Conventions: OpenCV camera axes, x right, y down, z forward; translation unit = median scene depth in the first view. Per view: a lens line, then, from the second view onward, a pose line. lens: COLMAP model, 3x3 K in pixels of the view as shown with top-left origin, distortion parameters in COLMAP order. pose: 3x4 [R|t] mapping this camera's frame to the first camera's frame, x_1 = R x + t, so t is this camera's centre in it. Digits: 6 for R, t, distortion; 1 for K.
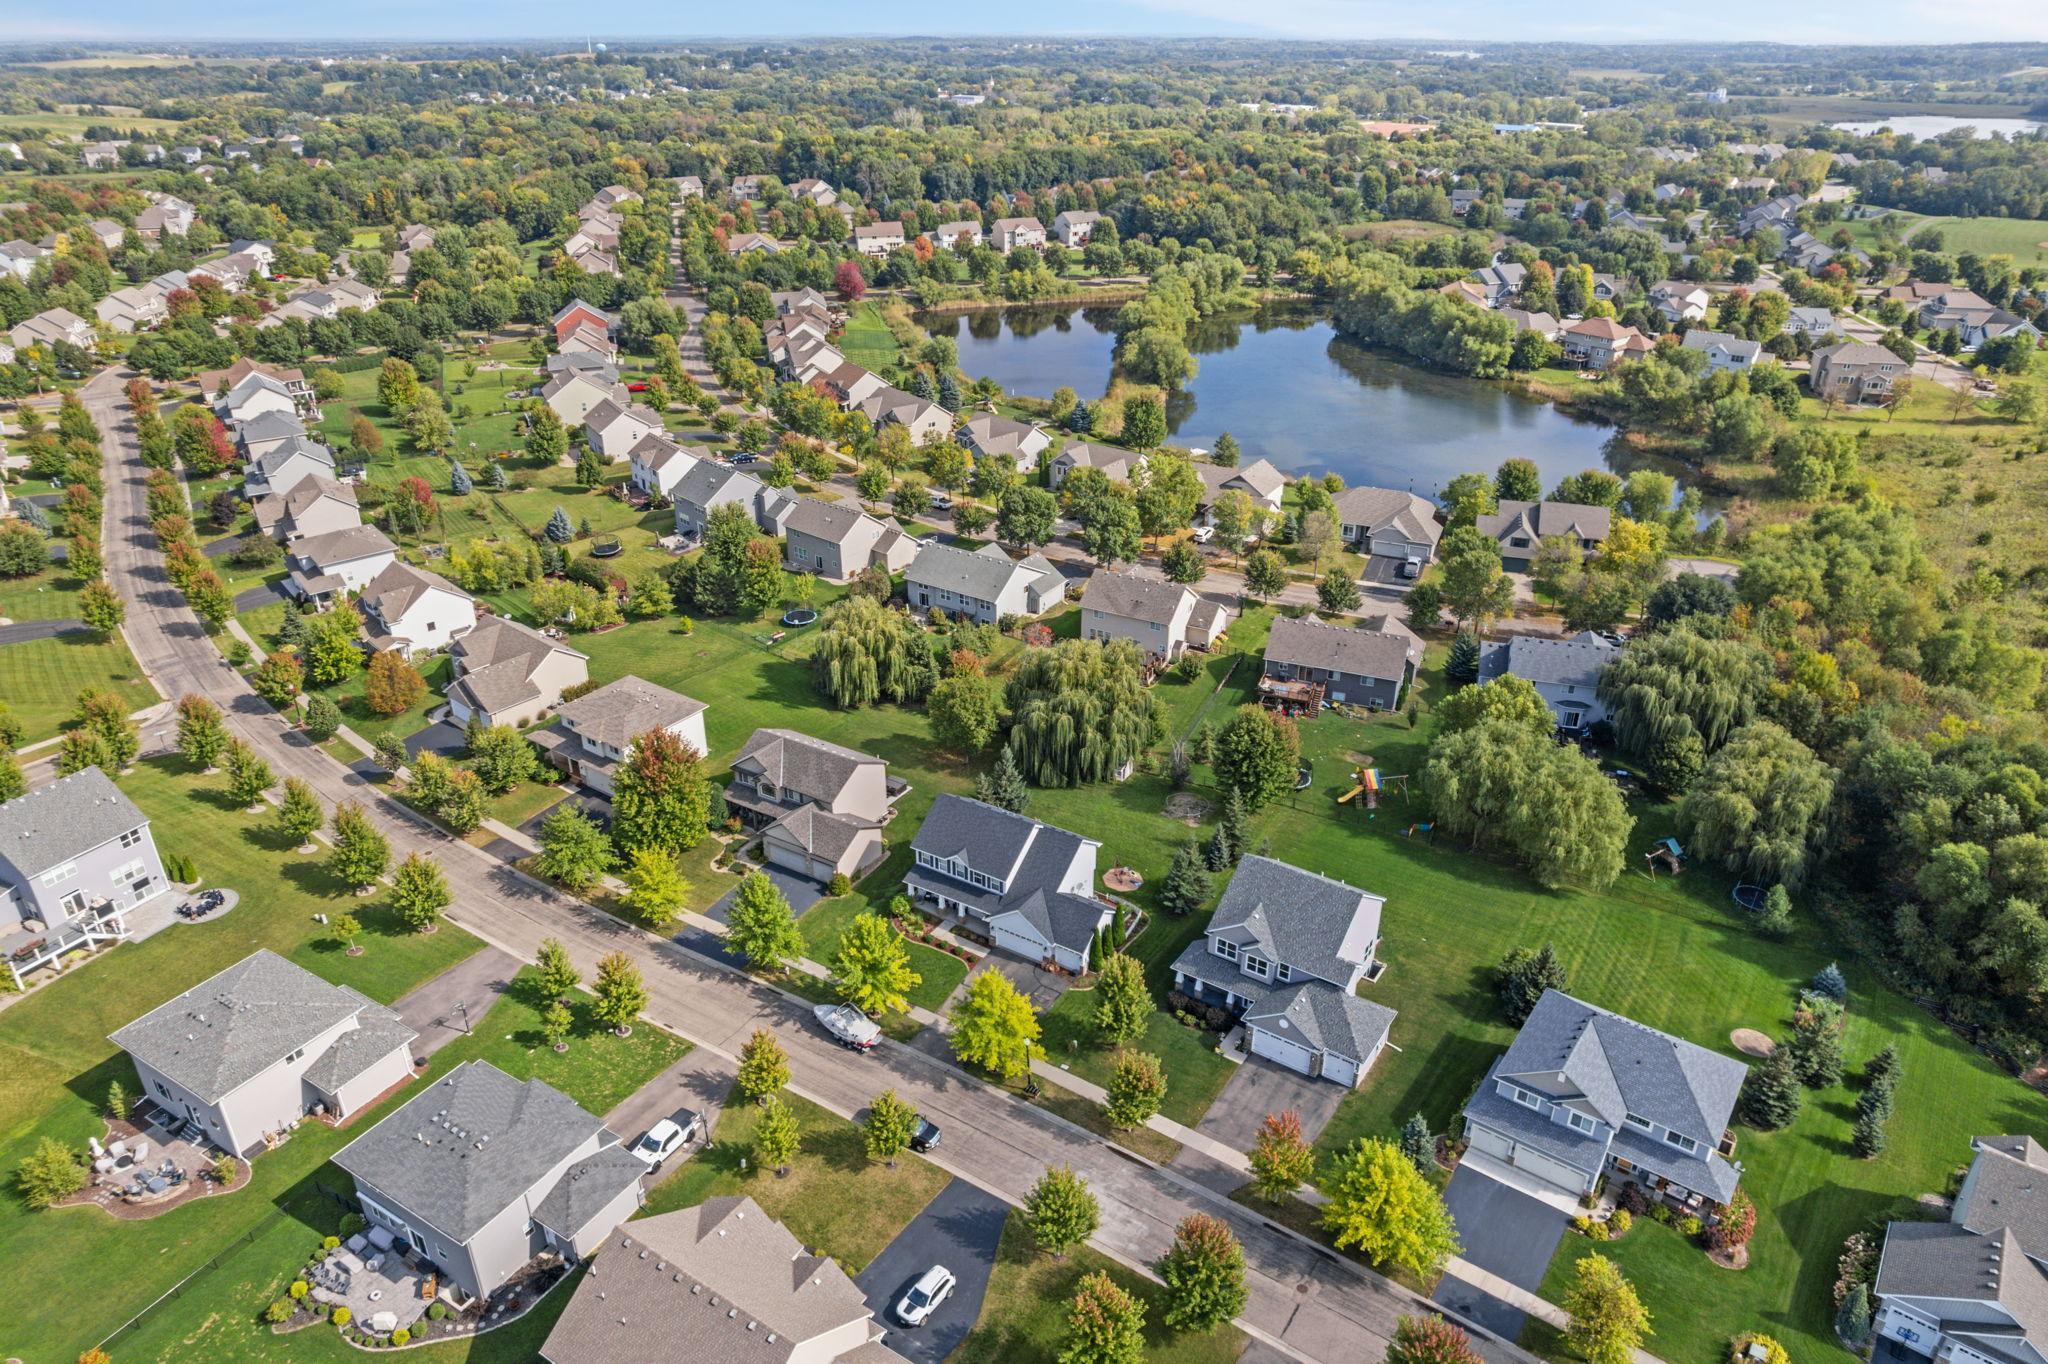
lens RADIAL K [[1352.8, 0, 1024.0], [0, 1352.8, 682.0], [0, 0, 1]] dist [-0.013793, -0.001585]
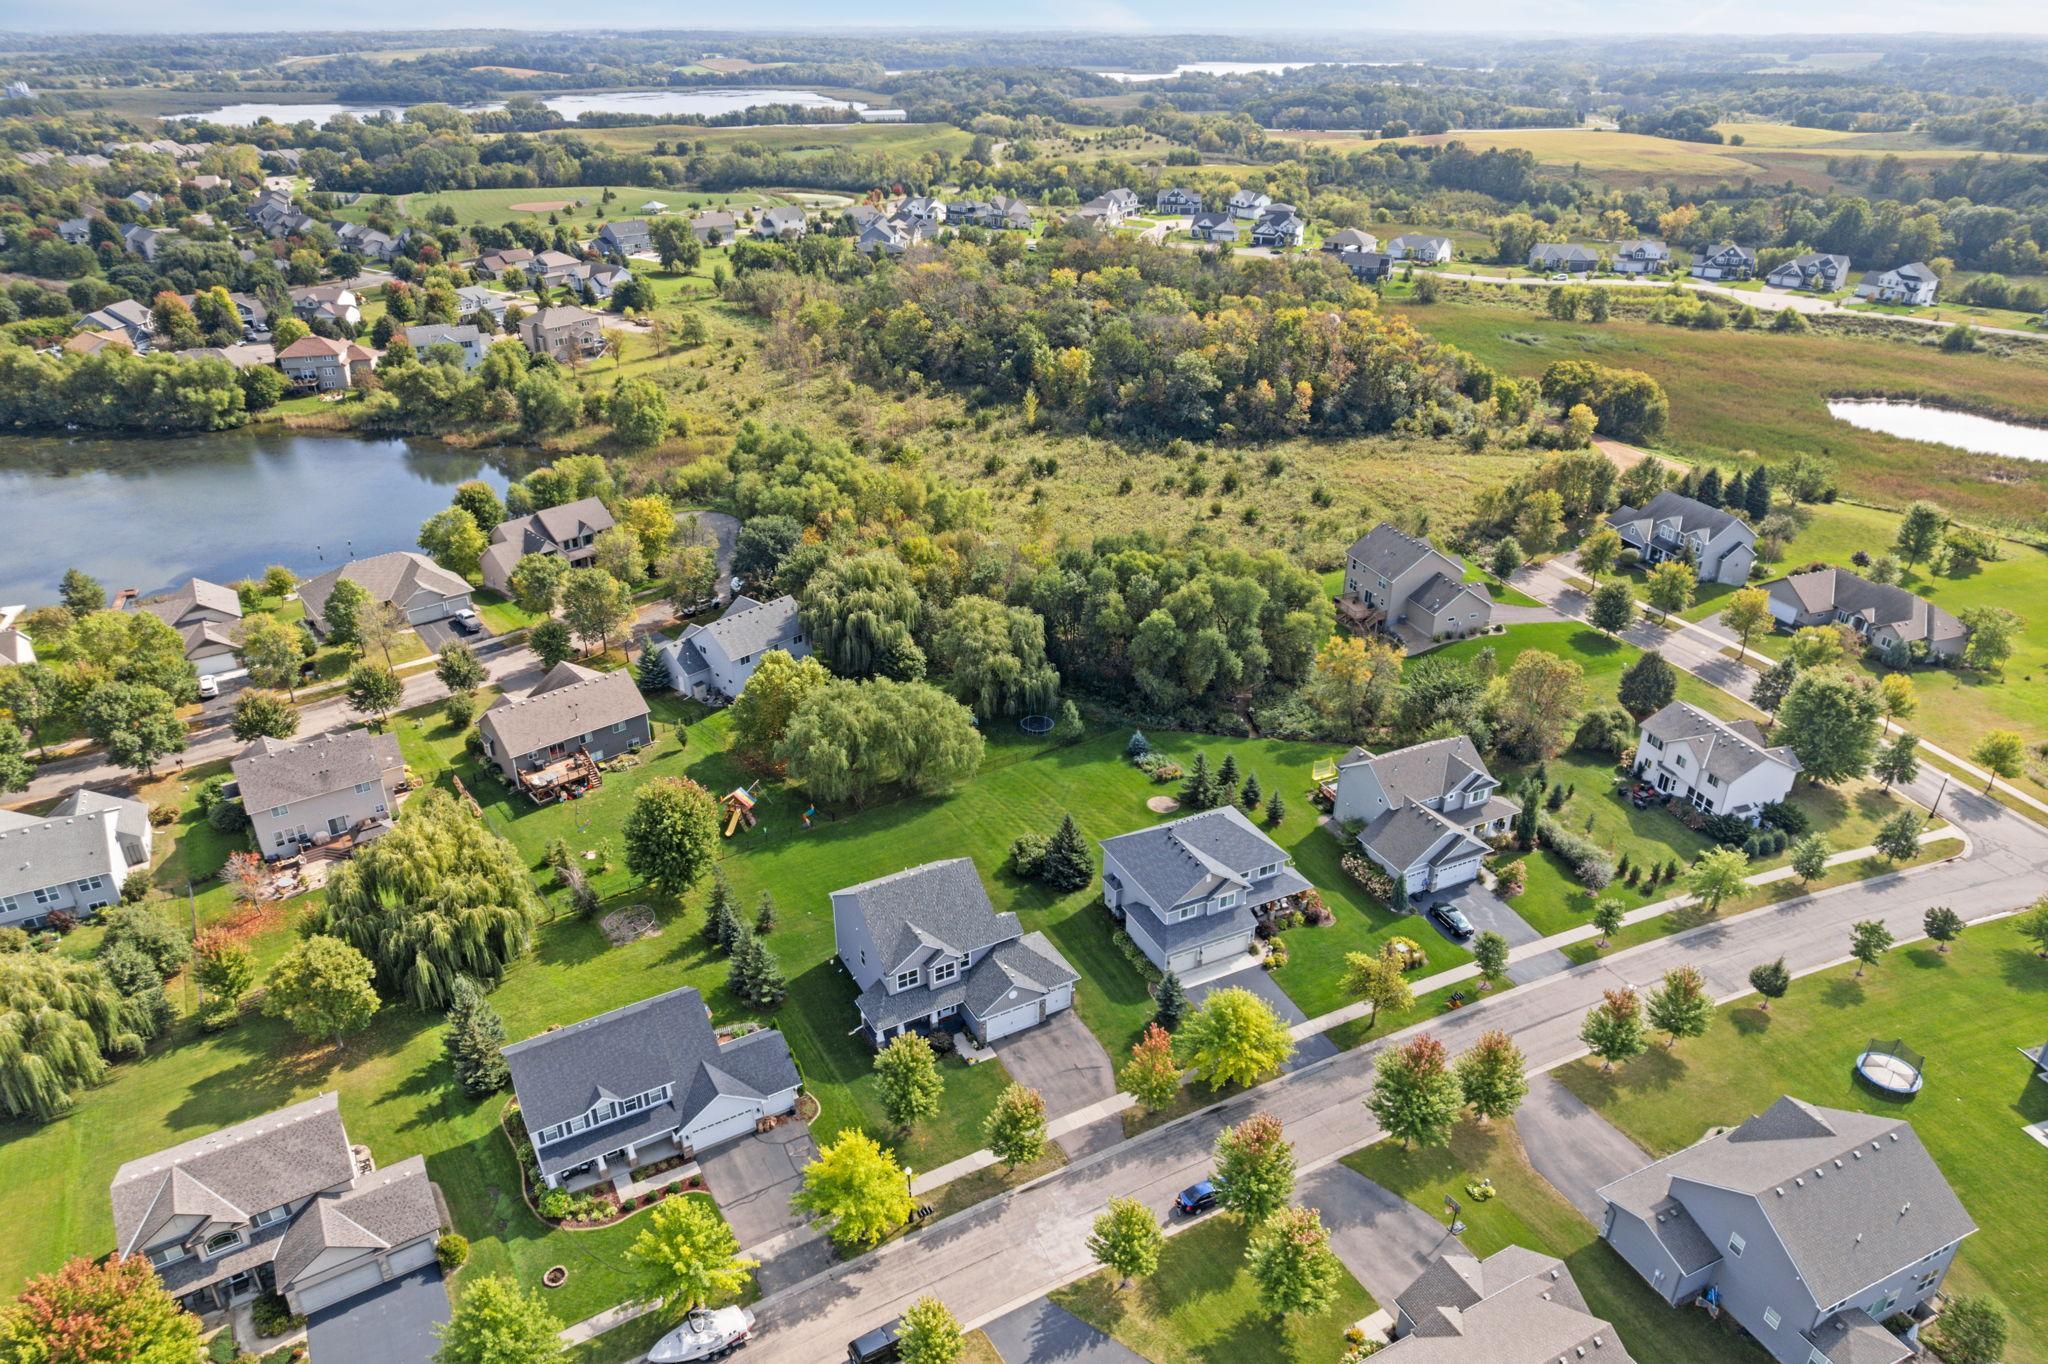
lens RADIAL K [[1352.8, 0, 1024.0], [0, 1352.8, 682.0], [0, 0, 1]] dist [-0.013793, -0.001585]
pose [[0.460737, -0.403104, 0.790714, -0.378295], [0.397382, 0.890313, 0.222330, -0.136149], [-0.793605, 0.211780, 0.570386, 0.243179]]
